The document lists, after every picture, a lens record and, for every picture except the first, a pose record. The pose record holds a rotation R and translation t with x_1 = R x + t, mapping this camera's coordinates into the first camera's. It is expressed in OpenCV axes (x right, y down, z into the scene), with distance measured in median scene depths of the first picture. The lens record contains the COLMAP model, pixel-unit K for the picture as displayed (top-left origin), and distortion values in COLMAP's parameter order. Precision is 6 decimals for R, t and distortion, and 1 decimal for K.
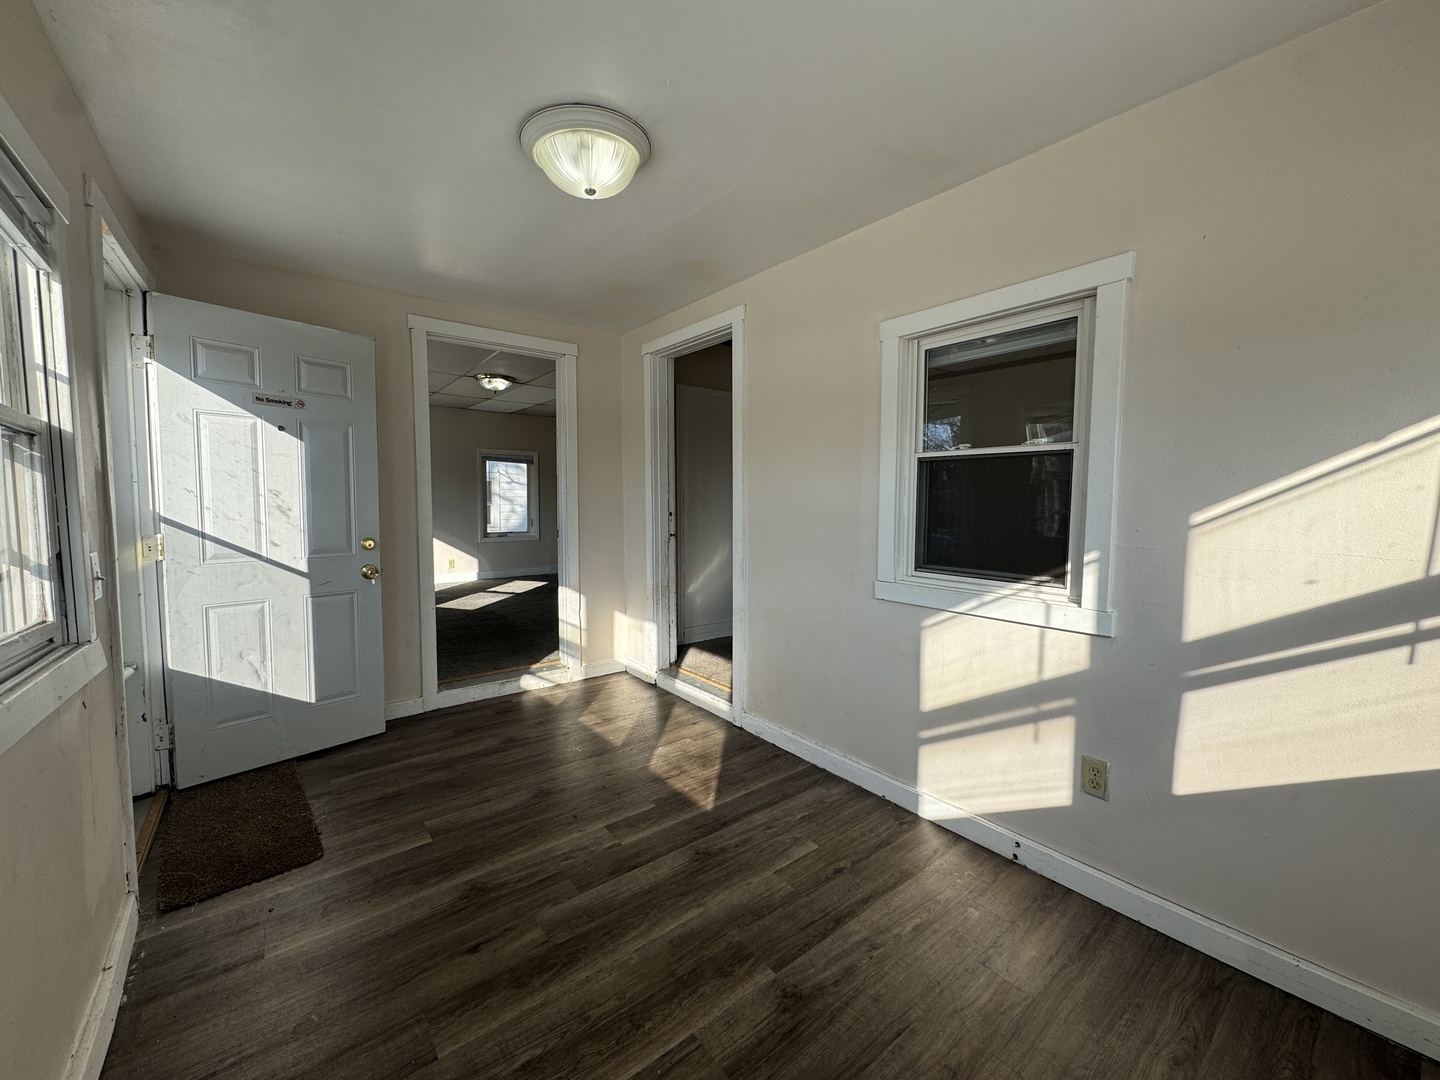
lens RADIAL K [[574.3, 0, 720.0], [0, 574.3, 540.0], [0, 0, 1]] dist [-0.001147, 0.000006]
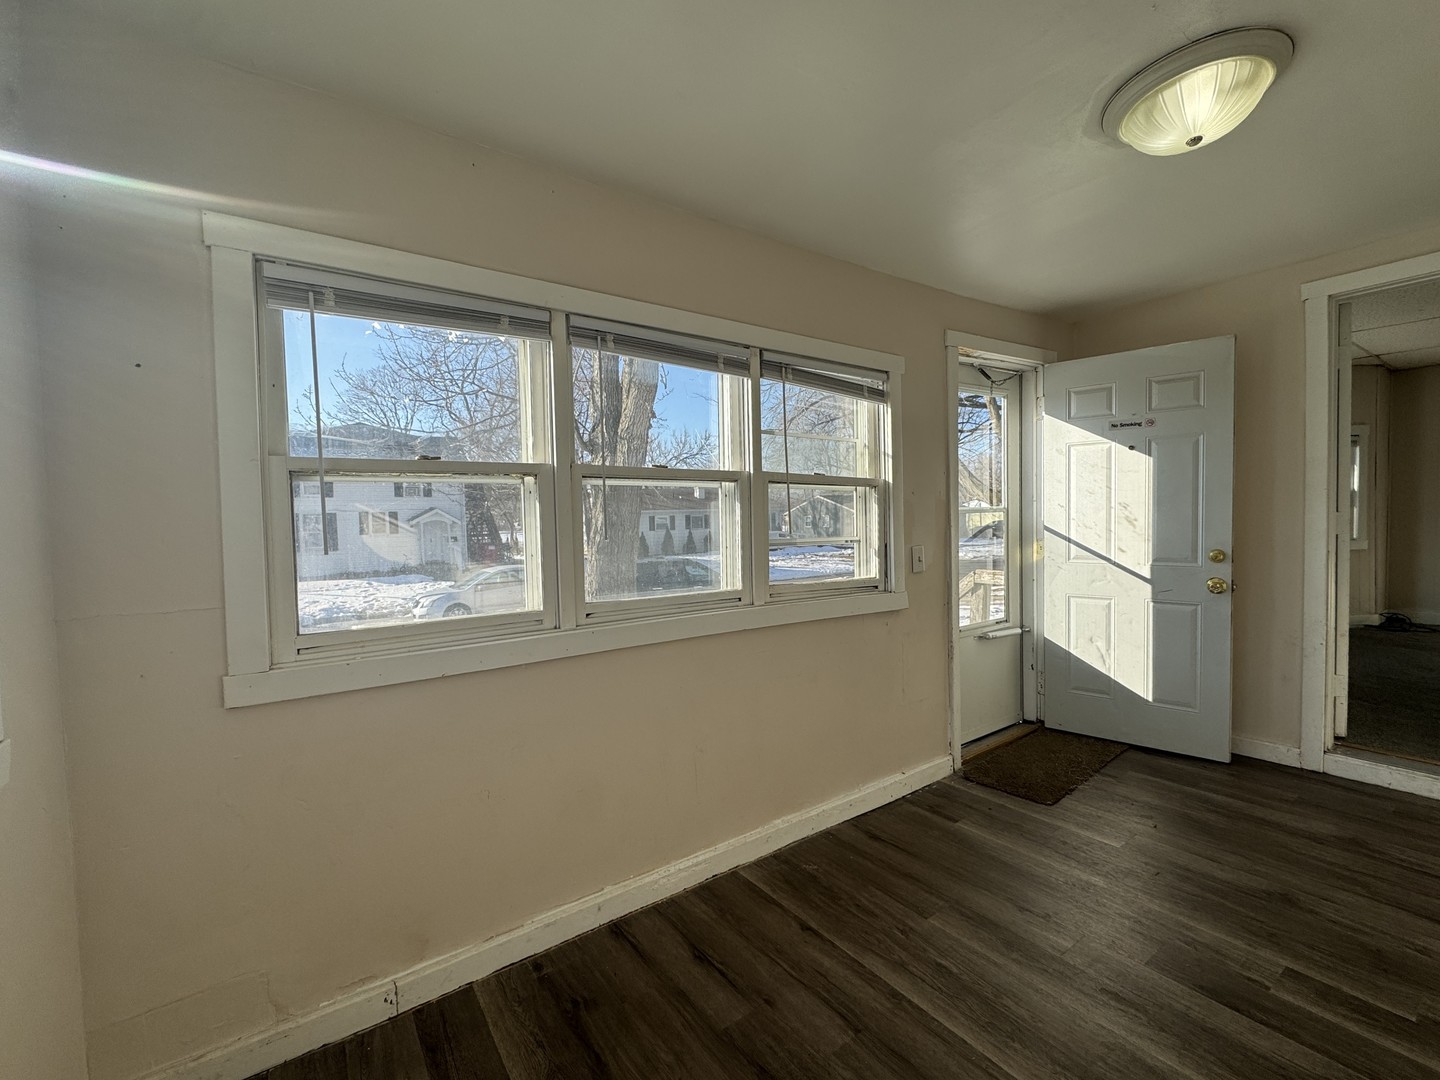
lens RADIAL K [[618.8, 0, 720.0], [0, 618.8, 540.0], [0, 0, 1]] dist [0.000177, -0.000075]
pose [[-0.054370, 0.034754, -0.997916, 0.505312], [-0.044606, 0.998312, 0.037198, -0.023561], [0.997524, 0.046535, -0.052728, 0.271096]]
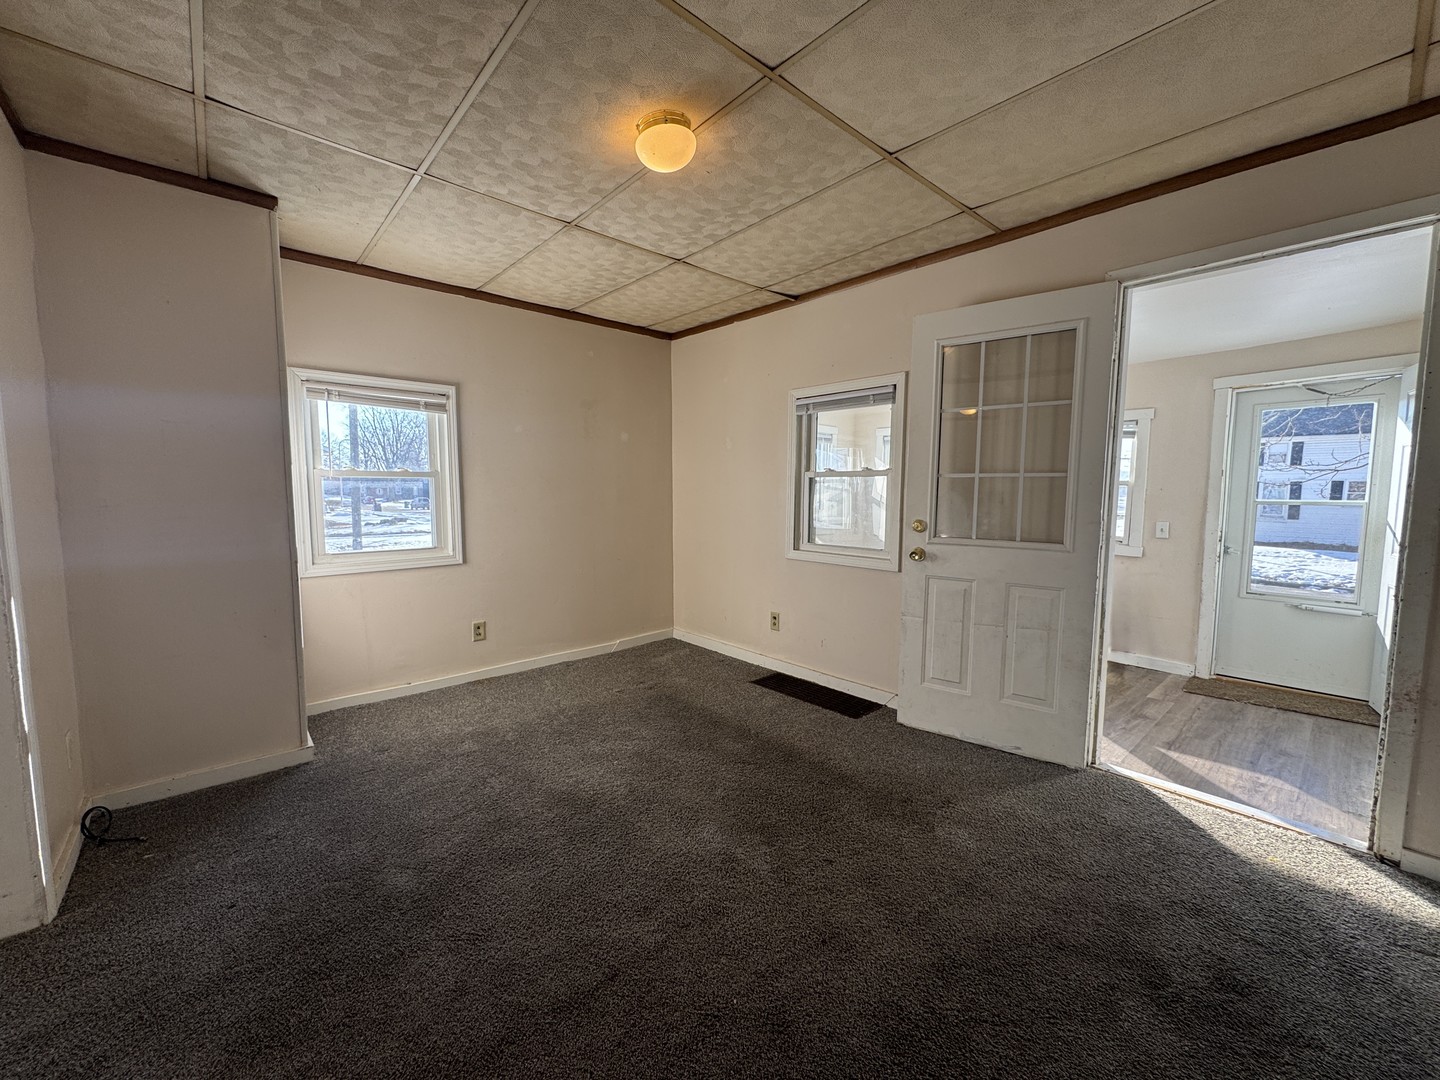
lens RADIAL K [[574.3, 0, 720.0], [0, 574.3, 540.0], [0, 0, 1]] dist [-0.001147, 0.000006]
pose [[-0.997160, 0.004806, -0.075165, 0.793622], [-0.007521, 0.986621, 0.162857, -0.199428], [0.074942, 0.162959, -0.983782, 2.142597]]
